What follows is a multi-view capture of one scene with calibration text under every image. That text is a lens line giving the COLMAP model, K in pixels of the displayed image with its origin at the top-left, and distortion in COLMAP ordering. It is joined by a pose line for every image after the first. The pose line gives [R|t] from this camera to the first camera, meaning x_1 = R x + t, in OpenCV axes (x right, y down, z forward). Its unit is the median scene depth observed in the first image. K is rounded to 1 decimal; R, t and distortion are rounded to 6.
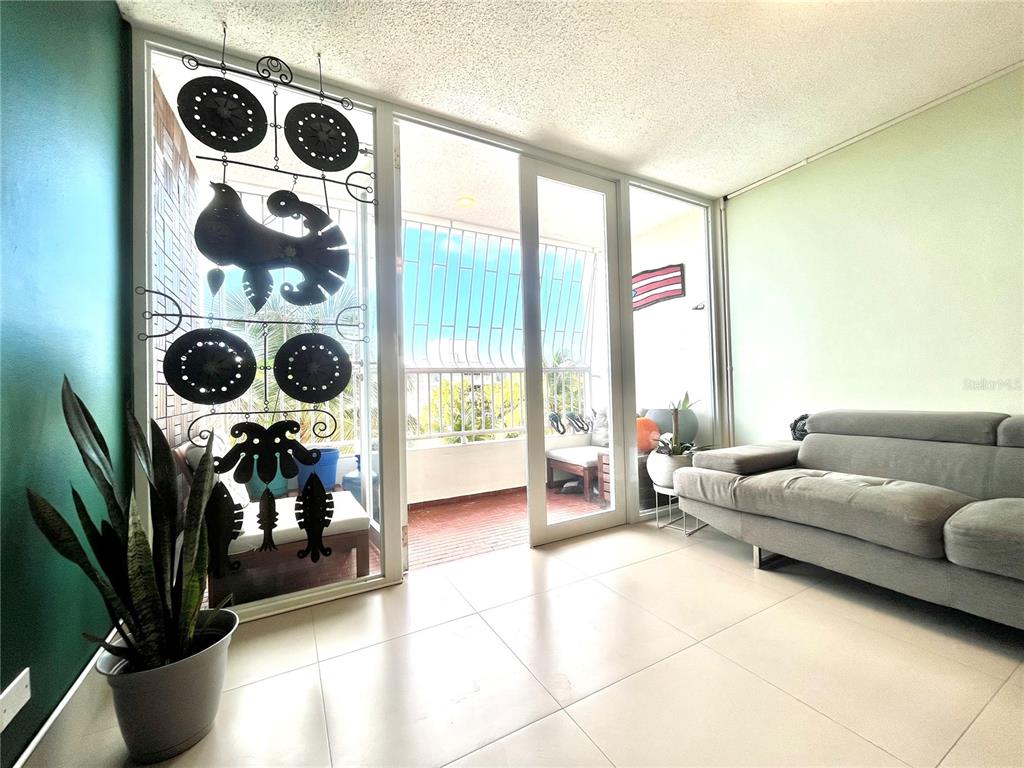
lens RADIAL K [[412.5, 0, 515.4], [0, 412.5, 381.1], [0, 0, 1]] dist [-0.002043, -0.000027]
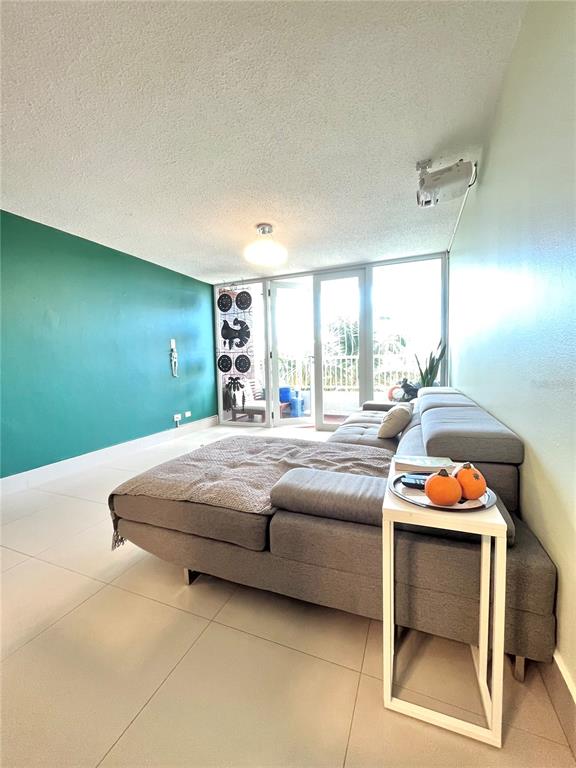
lens RADIAL K [[309.3, 0, 288.3], [0, 309.3, 379.5], [0, 0, 1]] dist [-0.002043, -0.000027]
pose [[0.629995, 0.058309, -0.774407, 2.057898], [0.020721, 0.995560, 0.091818, -0.142758], [0.776323, -0.073891, 0.625990, -0.493764]]
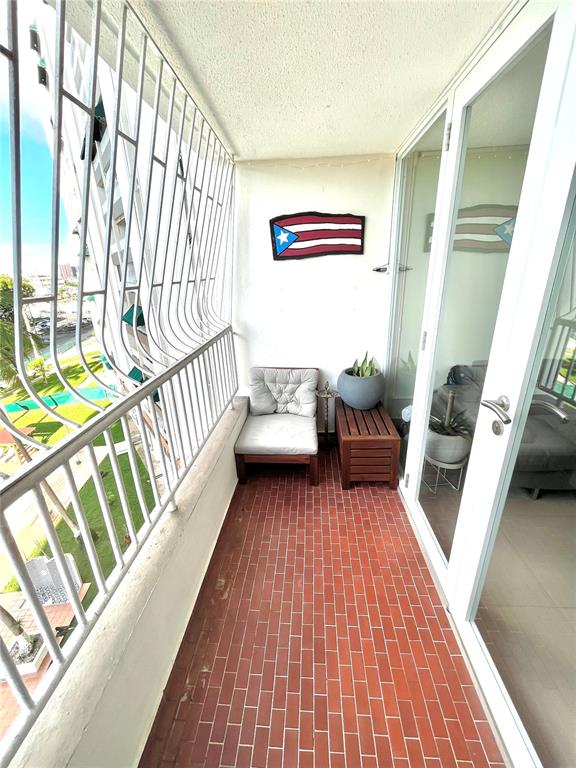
lens RADIAL K [[309.3, 0, 292.6], [0, 309.3, 387.0], [0, 0, 1]] dist [-0.002043, -0.000027]
pose [[0.528254, -0.290910, 0.797696, -0.738373], [-0.003289, 0.938768, 0.344535, -0.345410], [-0.849080, -0.184625, 0.494951, 1.527818]]
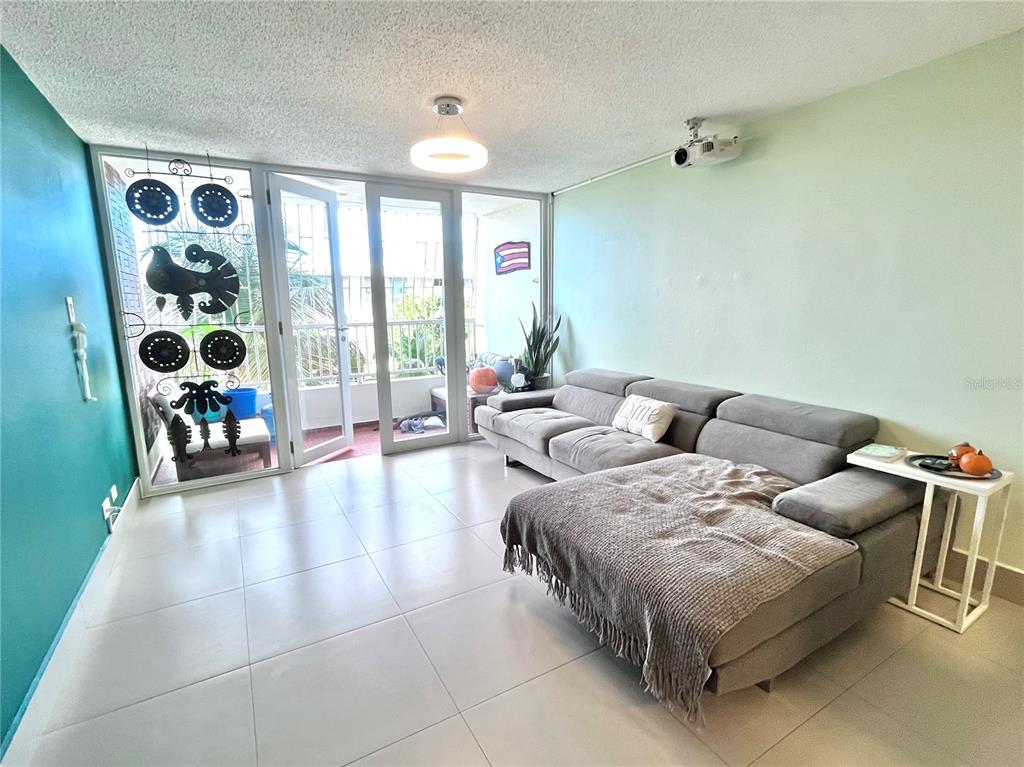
lens RADIAL K [[488.0, 0, 507.8], [0, 488.0, 387.8], [0, 0, 1]] dist [0.003220, 0.000130]
pose [[0.999744, 0.011346, 0.019595, 0.674660], [-0.014940, 0.980829, 0.194295, -0.296794], [-0.017015, -0.194538, 0.980747, -1.075262]]
